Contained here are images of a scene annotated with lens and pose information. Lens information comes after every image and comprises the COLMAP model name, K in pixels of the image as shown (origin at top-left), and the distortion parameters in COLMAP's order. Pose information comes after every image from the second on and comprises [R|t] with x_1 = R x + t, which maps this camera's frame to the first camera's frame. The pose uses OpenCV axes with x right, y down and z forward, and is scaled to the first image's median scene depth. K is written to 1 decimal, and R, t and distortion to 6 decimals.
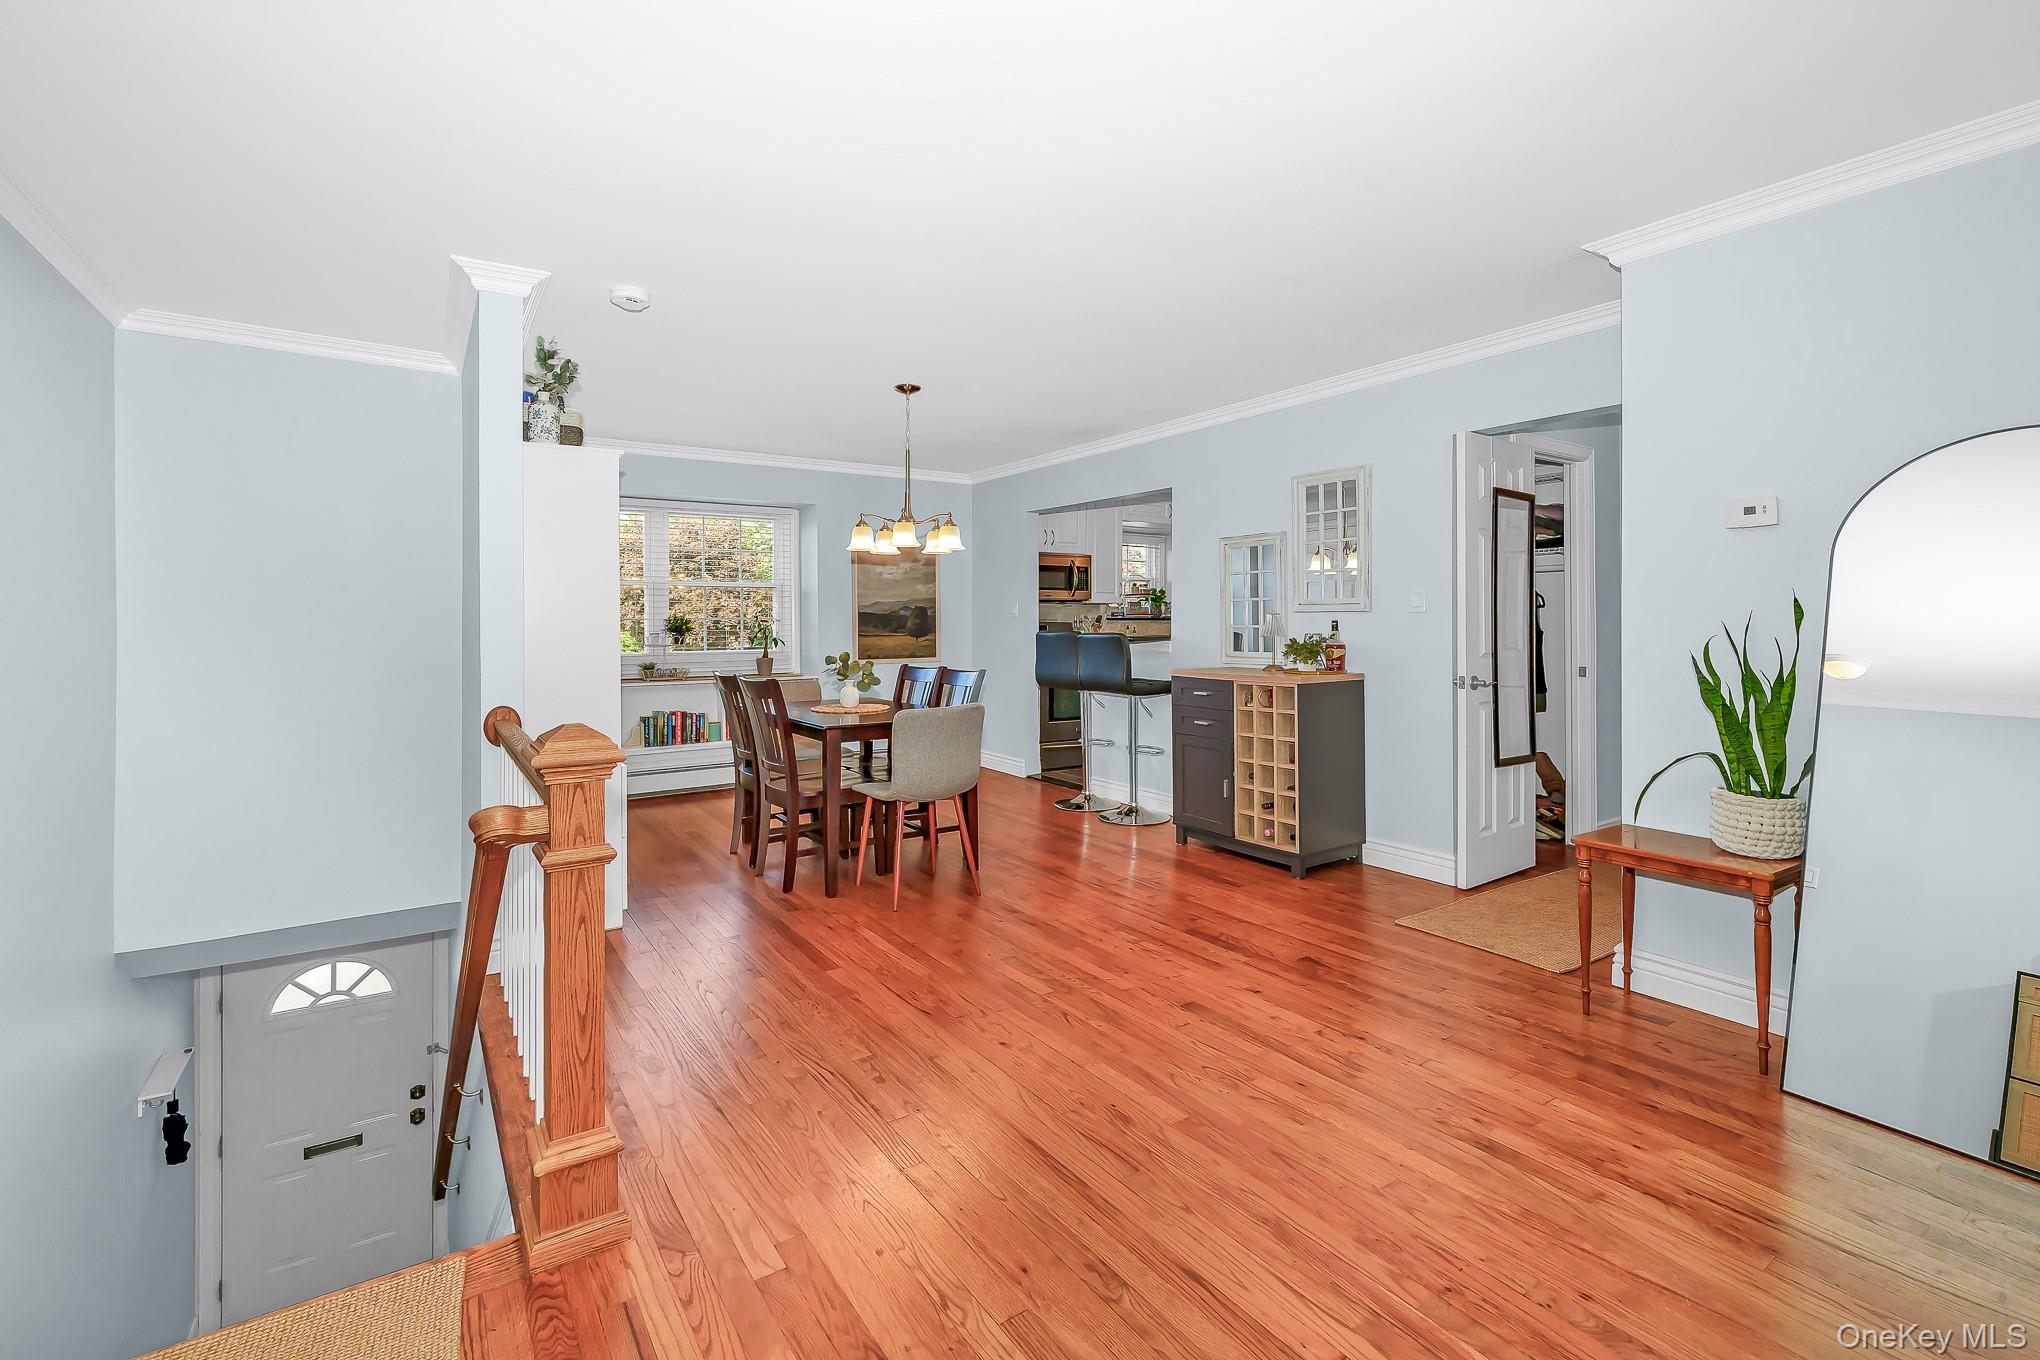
lens RADIAL K [[878.9, 0, 985.0], [0, 878.9, 600.9], [0, 0, 1]] dist [-0.012709, 0.000345]
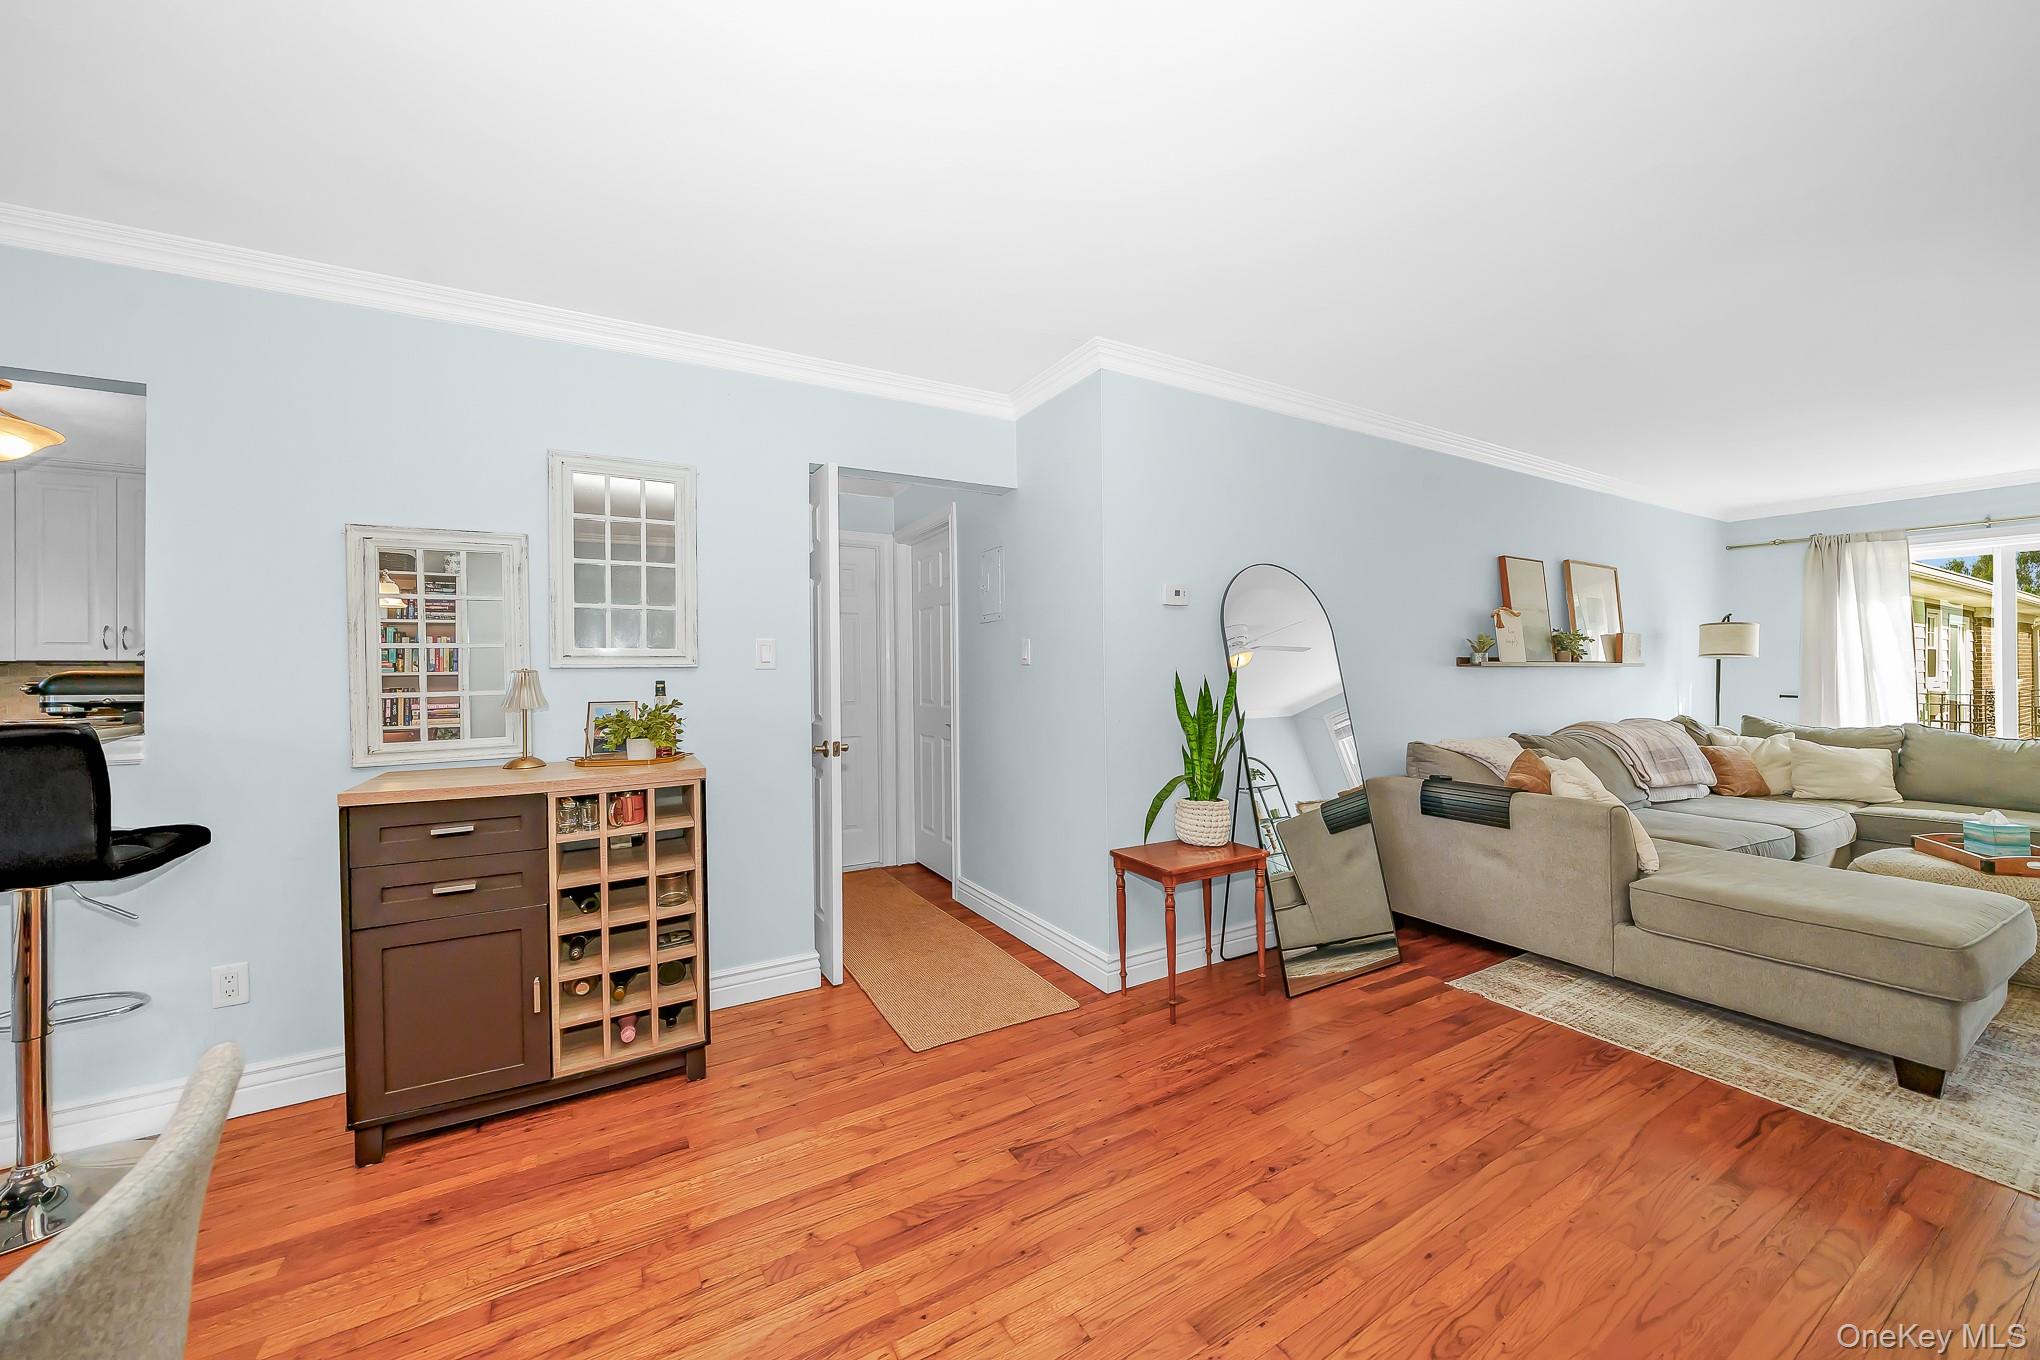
lens RADIAL K [[726.8, 0, 1026.6], [0, 726.8, 681.2], [0, 0, 1]] dist [0.007994, -0.002009]
pose [[0.068226, -0.013145, 0.997583, -0.147714], [-0.012833, 0.999819, 0.014052, 0.010343], [-0.997587, -0.013761, 0.068045, 0.631140]]
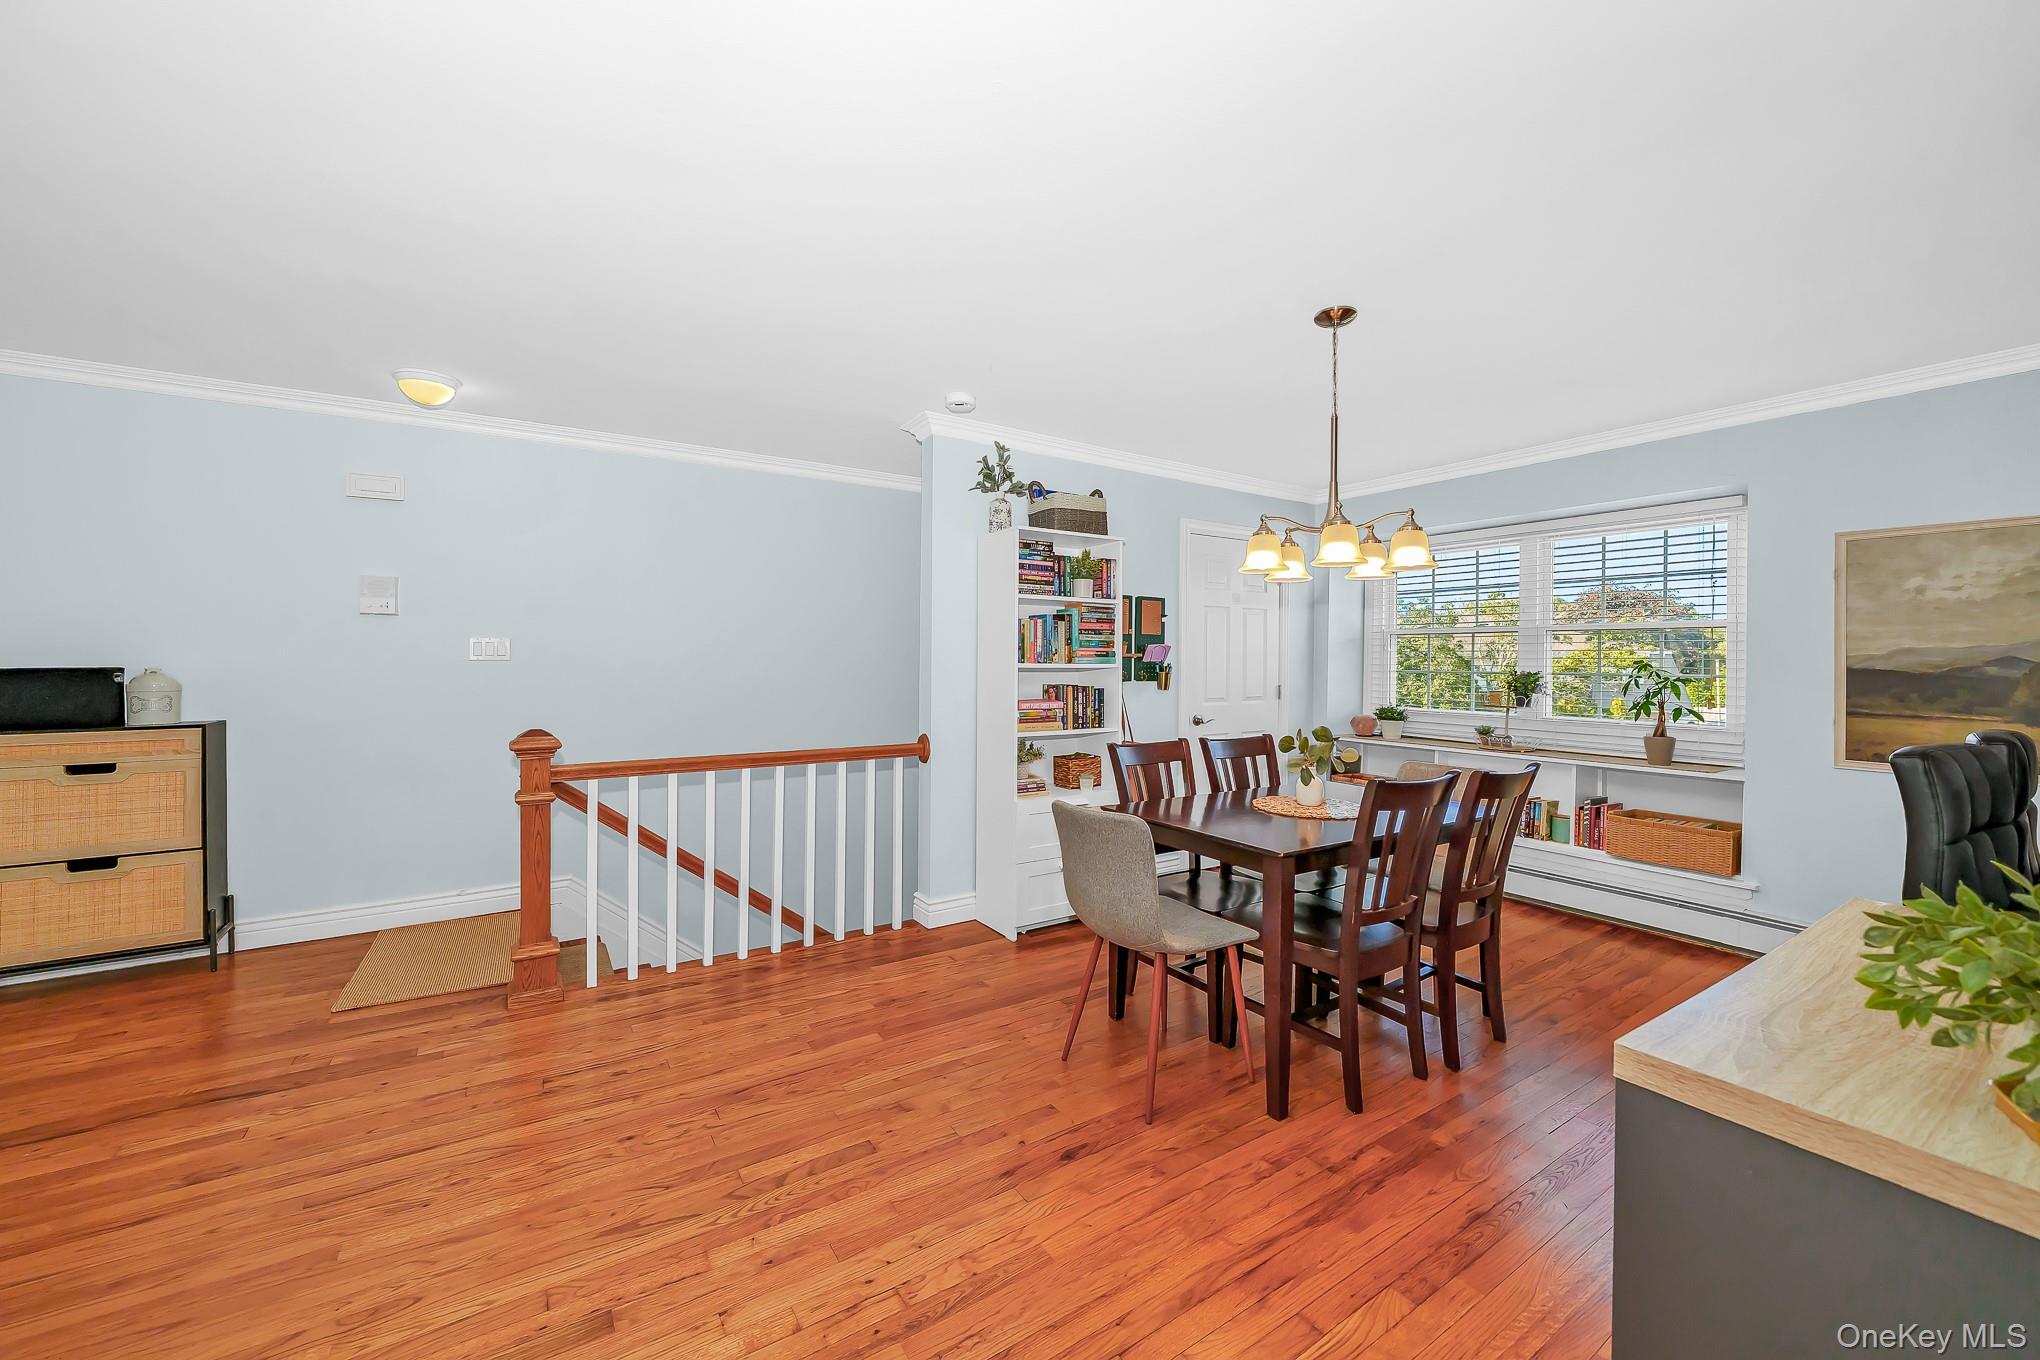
lens RADIAL K [[790.1, 0, 1063.4], [0, 790.1, 658.8], [0, 0, 1]] dist [-0.007215, 0.000713]
pose [[0.023414, 0.004865, -0.999714, 0.456541], [0.013783, 0.999892, 0.005188, -0.002678], [0.999631, -0.013900, 0.023345, 0.760678]]
